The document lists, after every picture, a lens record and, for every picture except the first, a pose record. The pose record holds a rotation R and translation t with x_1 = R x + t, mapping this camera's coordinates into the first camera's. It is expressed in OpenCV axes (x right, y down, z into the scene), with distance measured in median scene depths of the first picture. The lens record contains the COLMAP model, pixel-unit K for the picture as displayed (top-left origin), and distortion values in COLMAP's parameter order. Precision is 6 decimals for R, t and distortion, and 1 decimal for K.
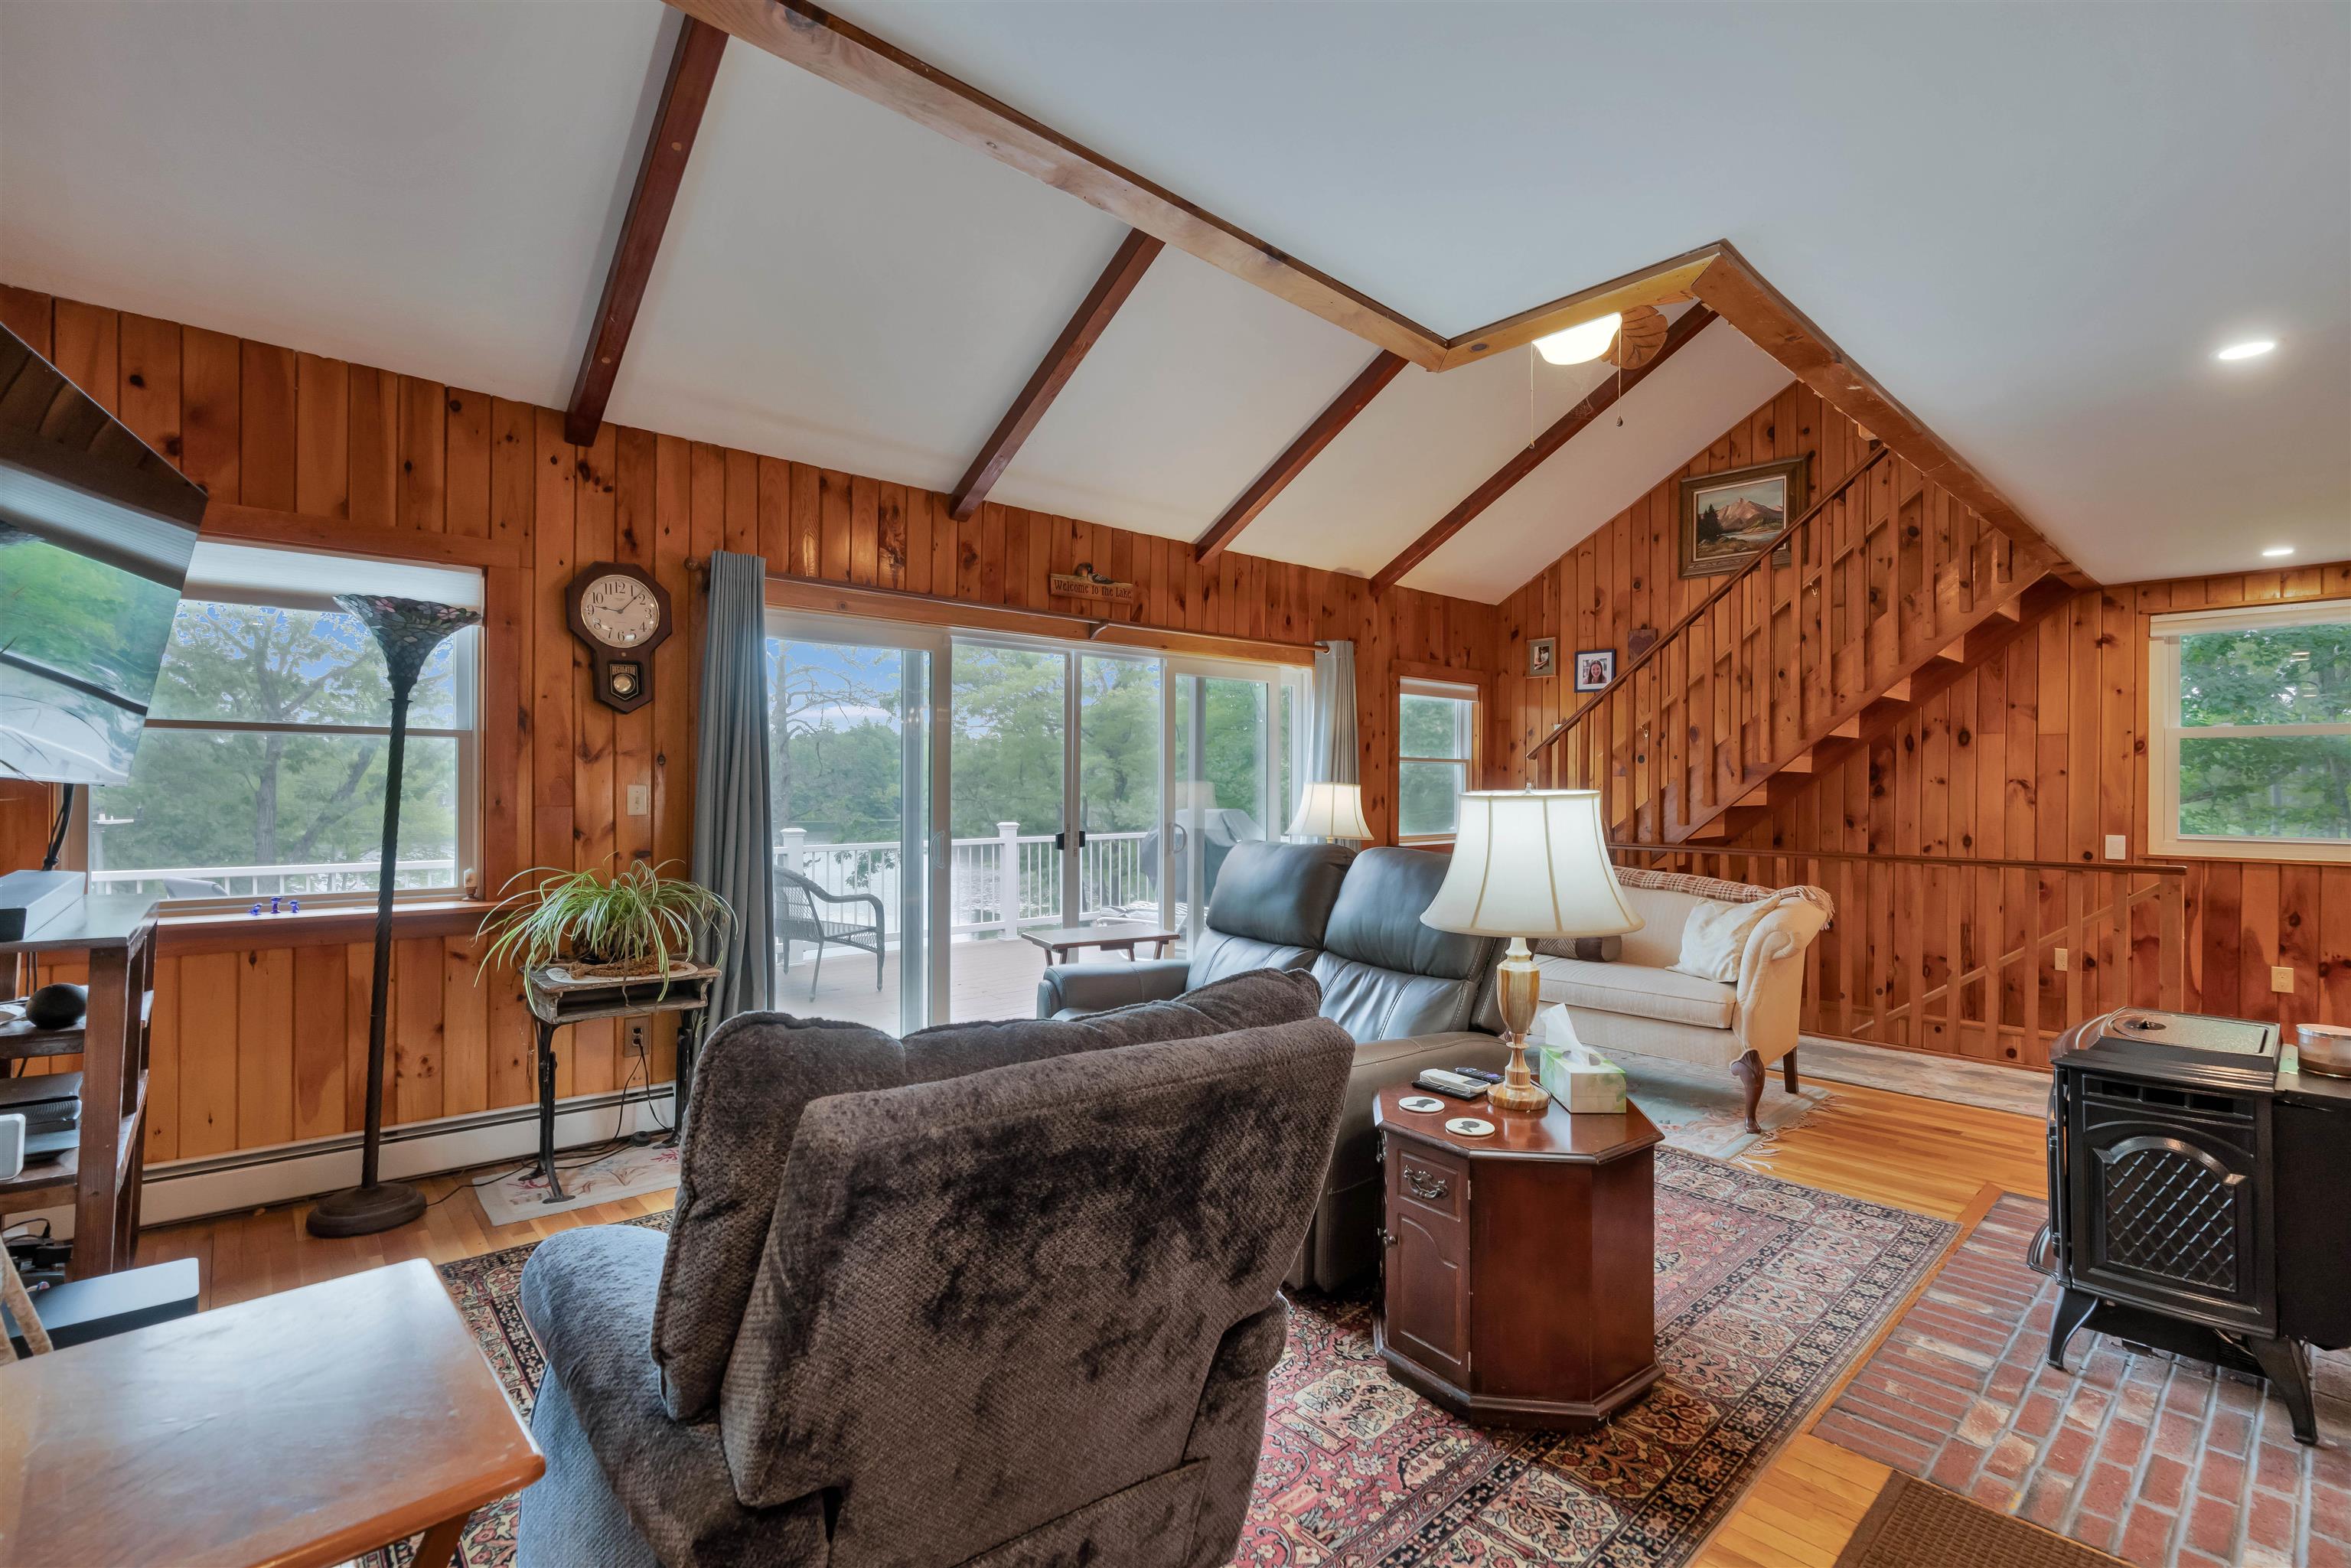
lens RADIAL K [[1059.9, 0, 1176.9], [0, 1059.9, 789.4], [0, 0, 1]] dist [-0.015314, 0.005952]
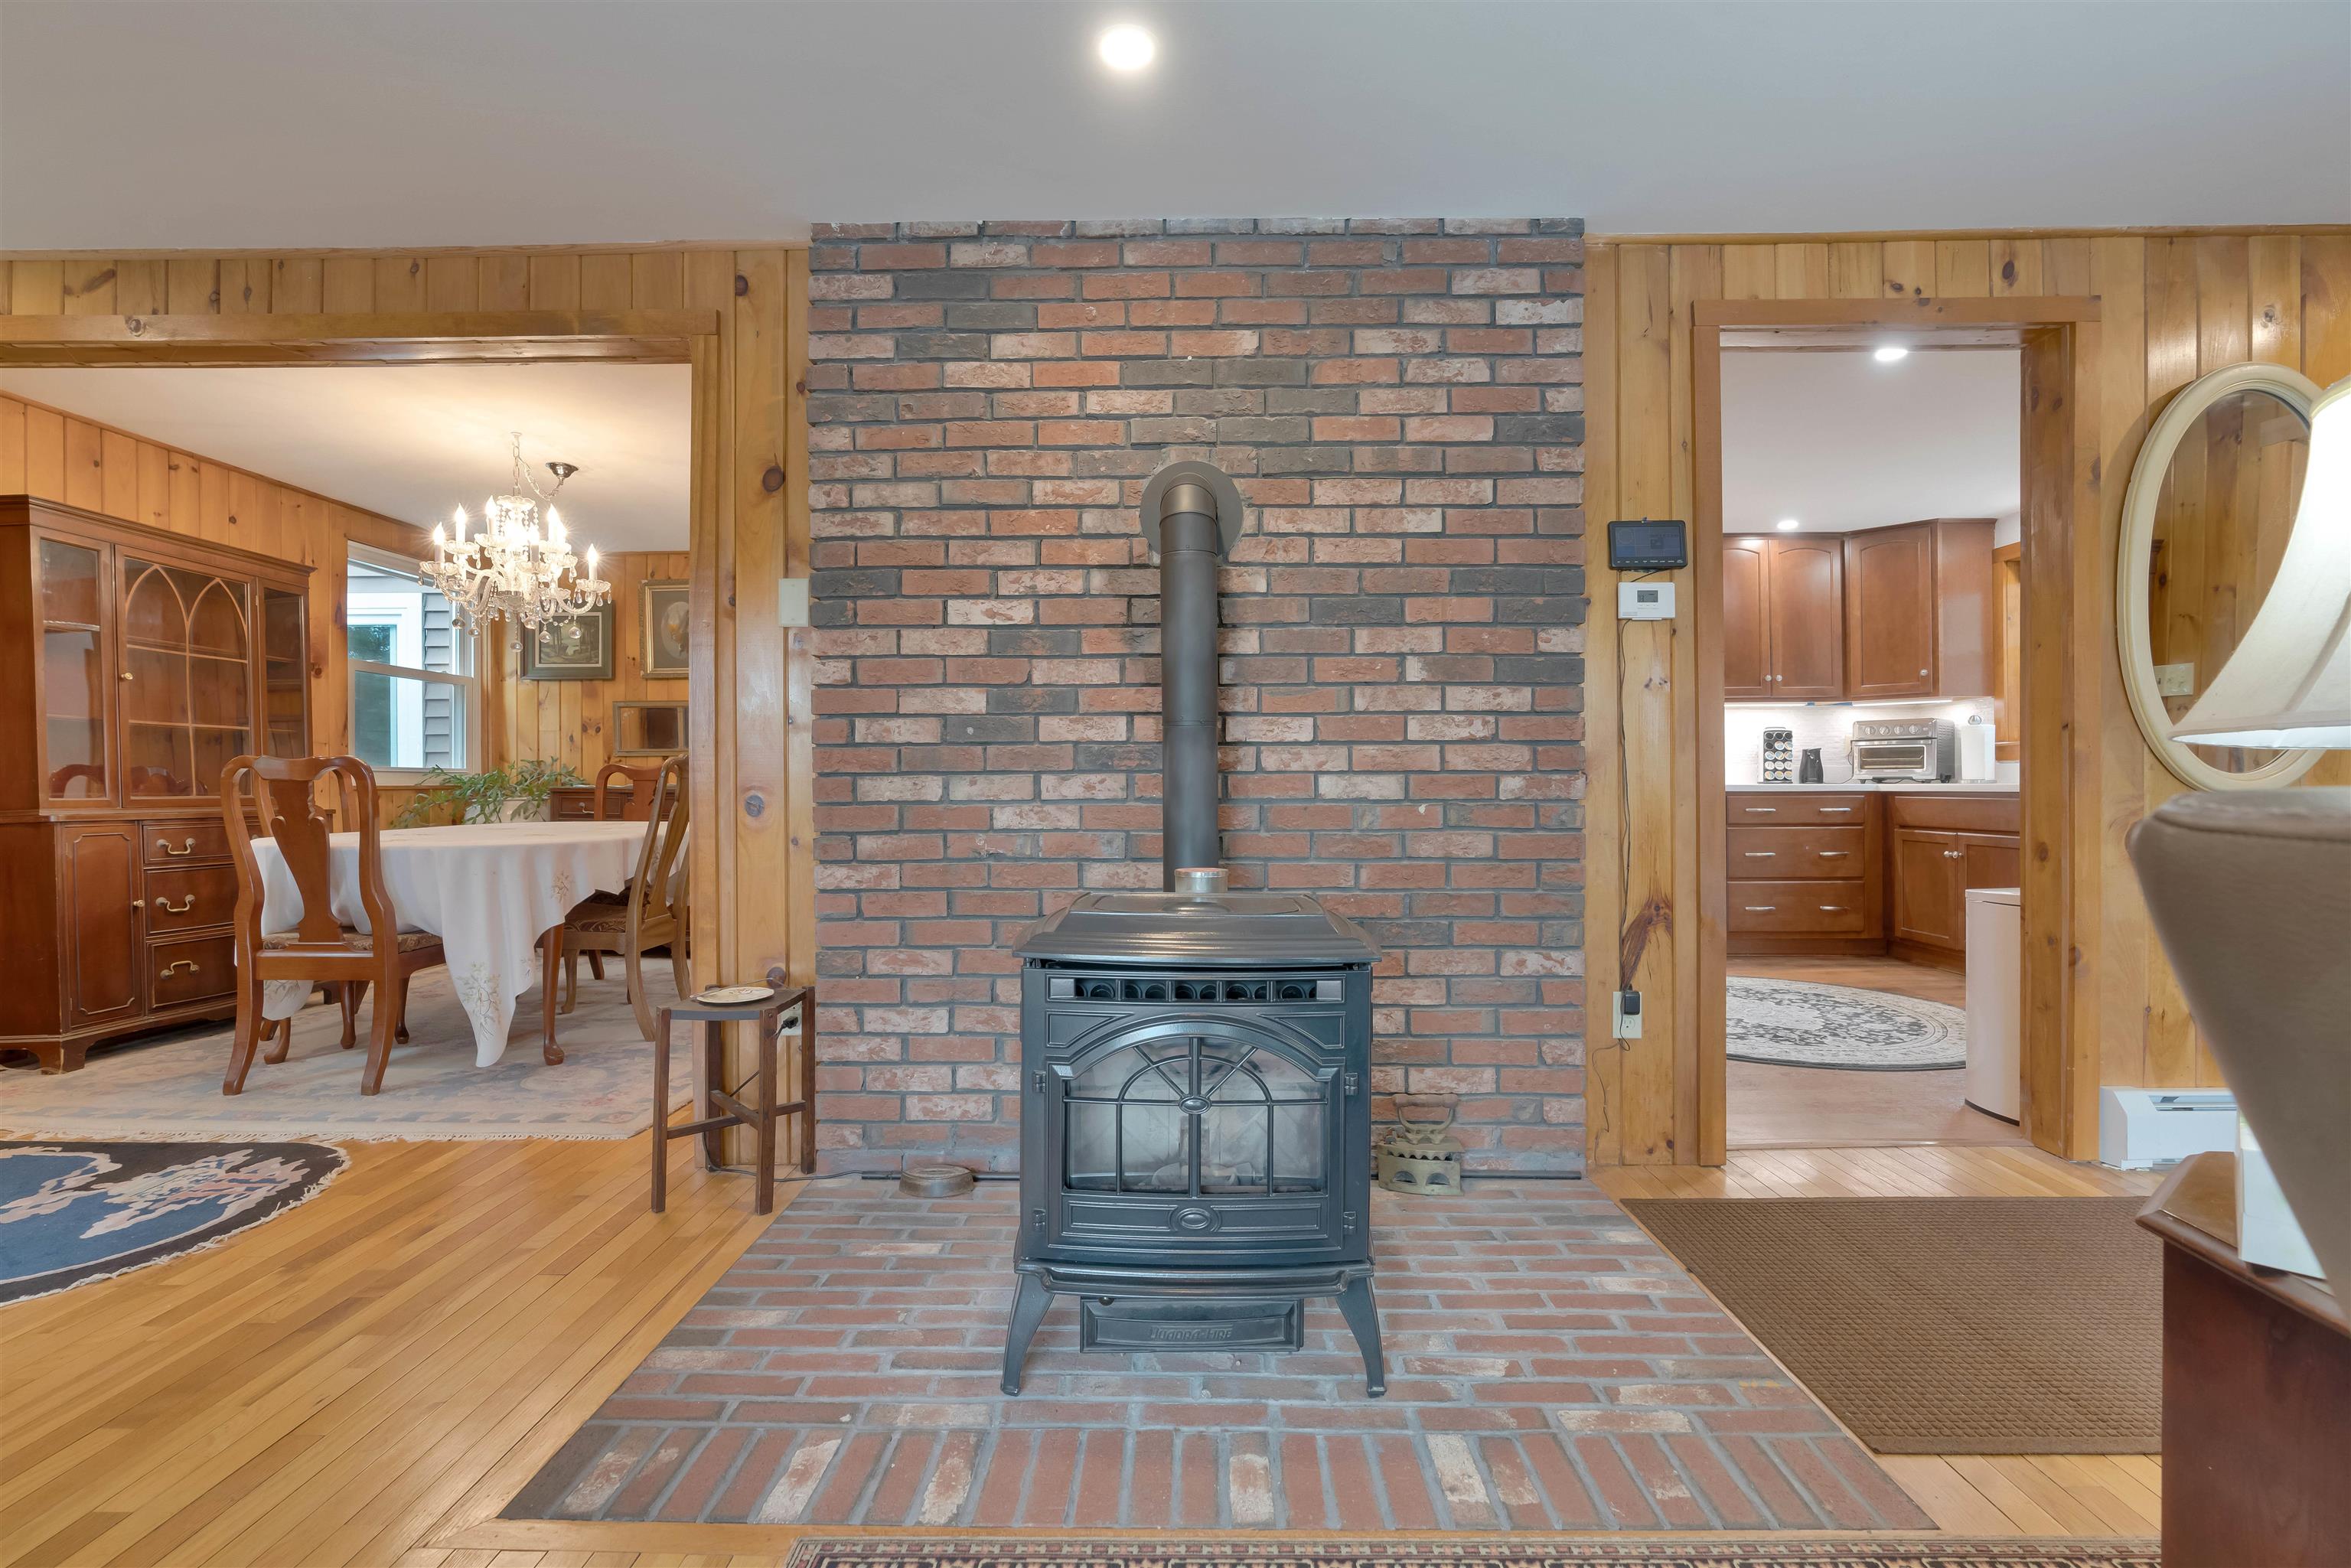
lens RADIAL K [[1059.9, 0, 1184.6], [0, 1059.9, 781.3], [0, 0, 1]] dist [-0.015314, 0.005952]
pose [[-0.738194, 0.002022, 0.674585, 0.220940], [0.005471, 0.999981, 0.002990, 0.067827], [-0.674566, 0.005898, -0.738191, 0.774132]]
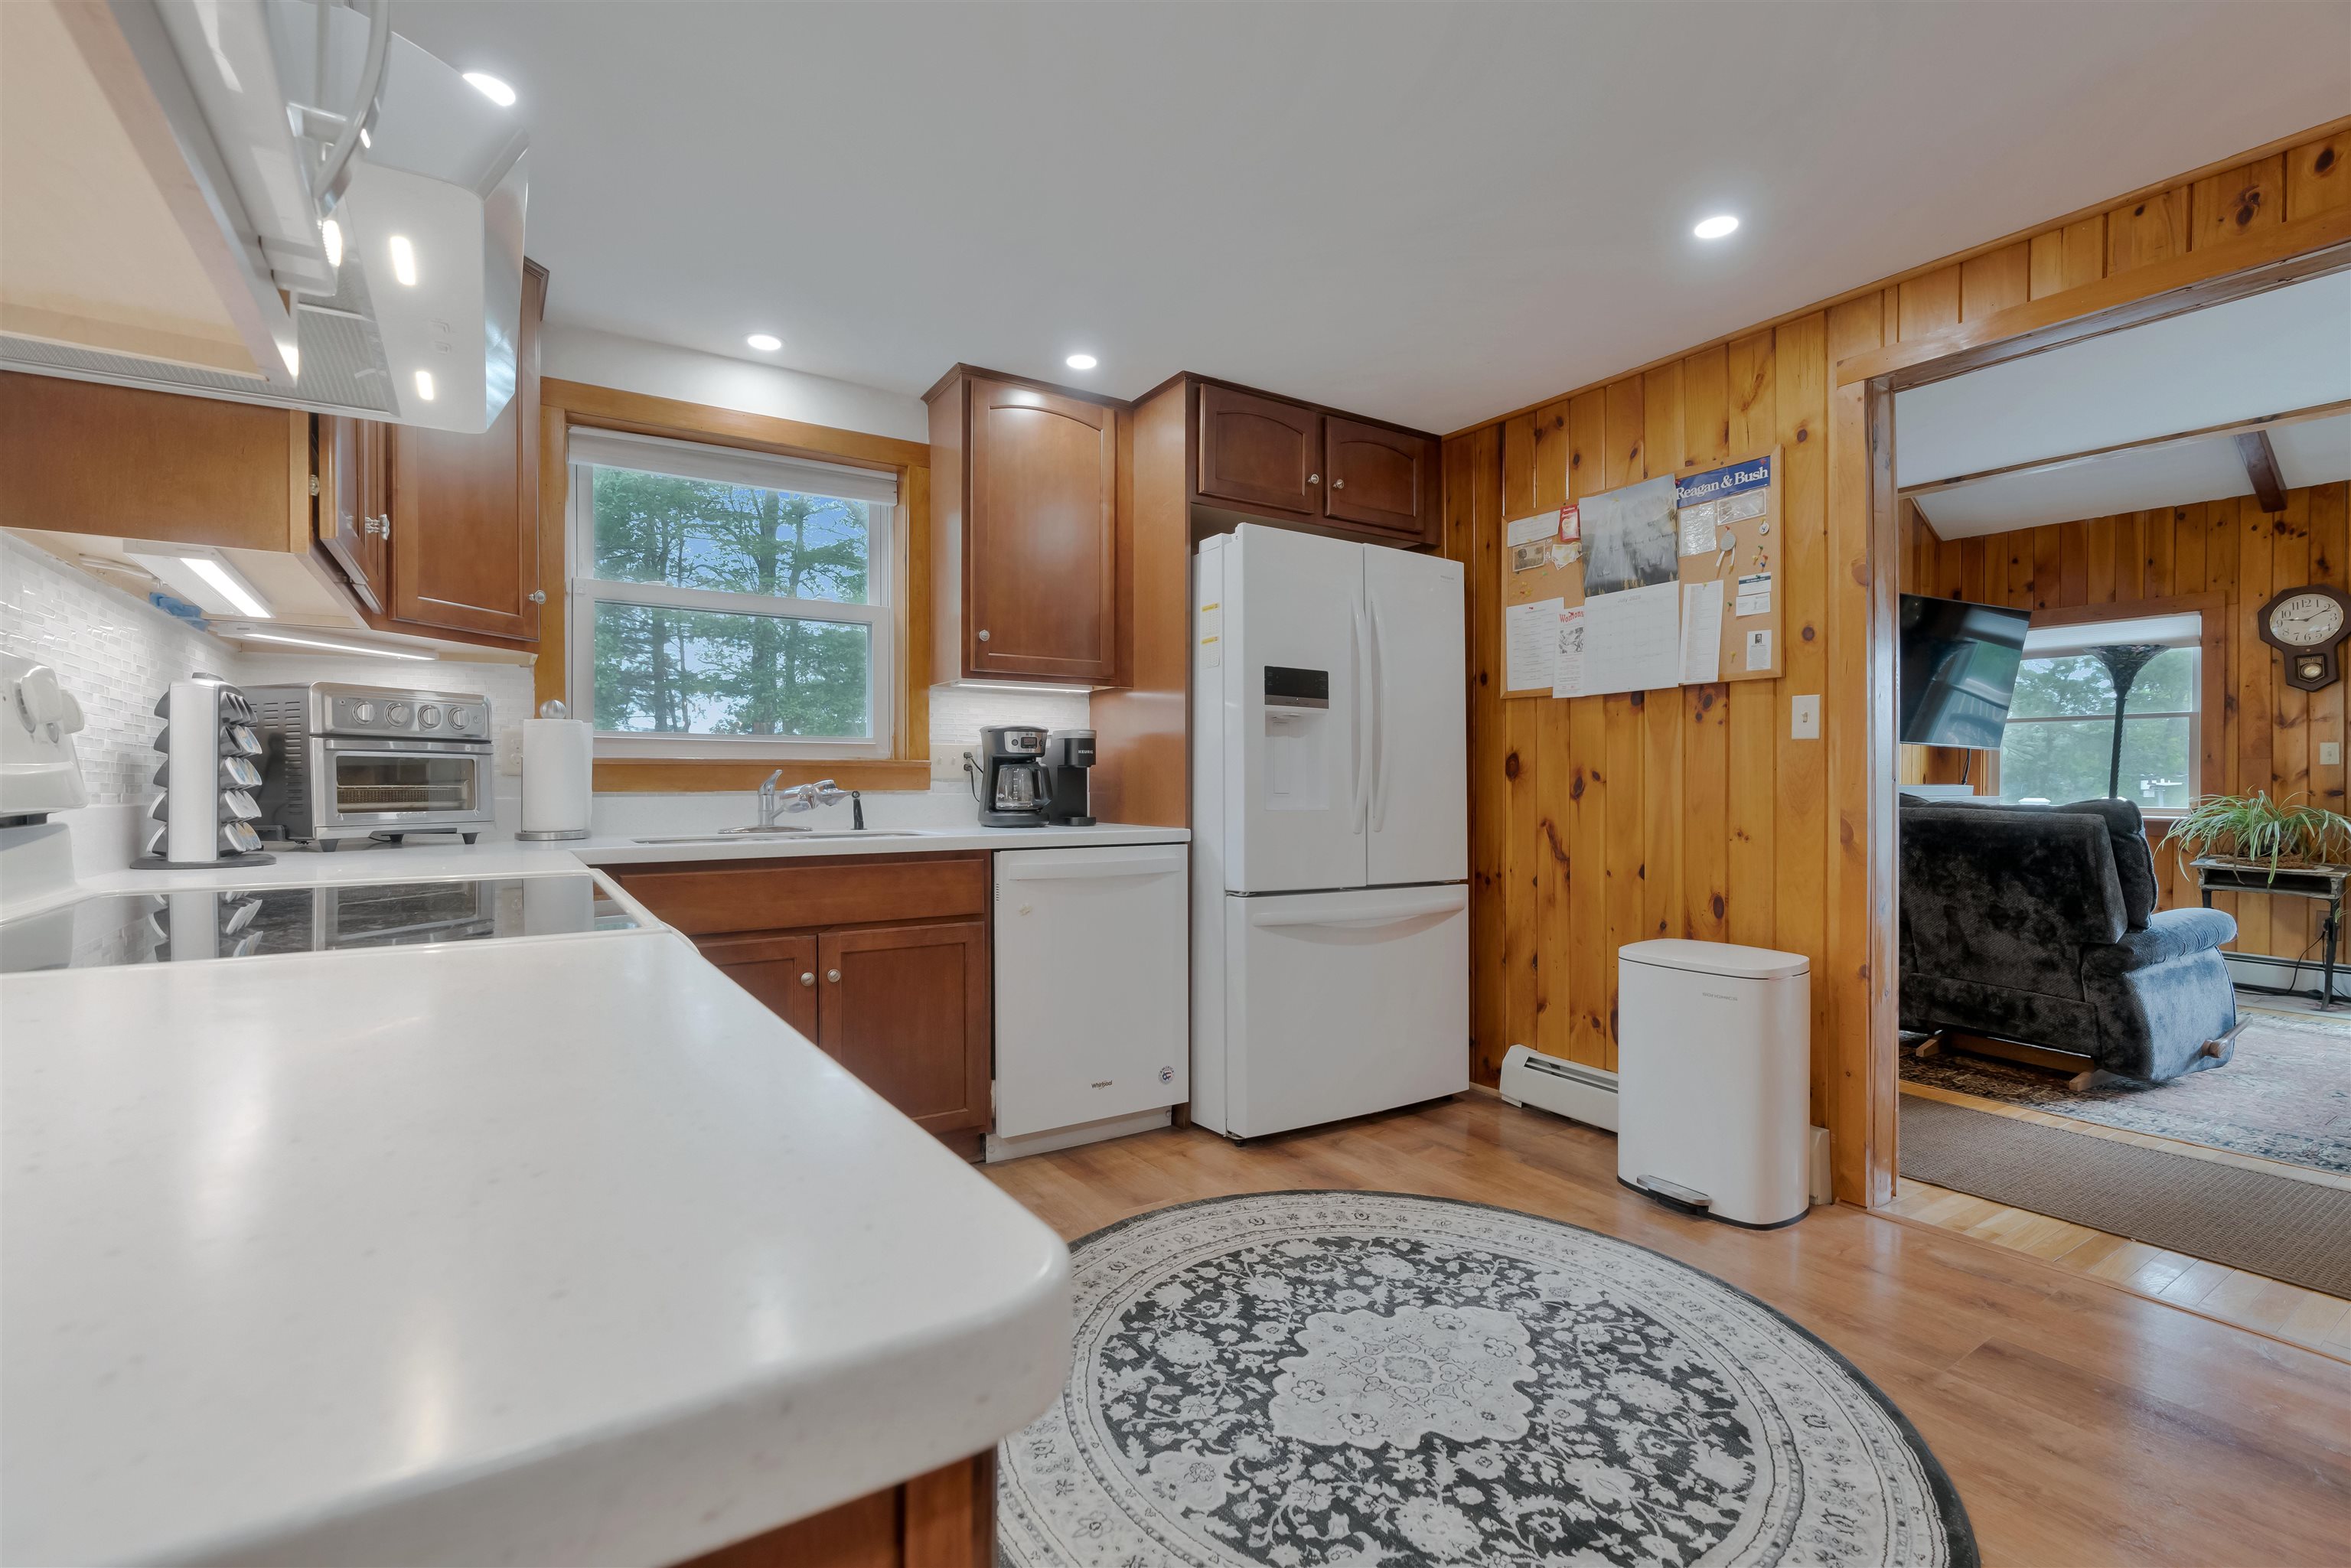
lens RADIAL K [[1059.9, 0, 1167.4], [0, 1059.9, 780.1], [0, 0, 1]] dist [-0.015314, 0.005952]
pose [[-0.163312, -0.007447, -0.986546, 0.870675], [-0.004730, 0.999966, -0.006765, 0.049407], [0.986563, 0.003562, -0.163341, -0.217960]]
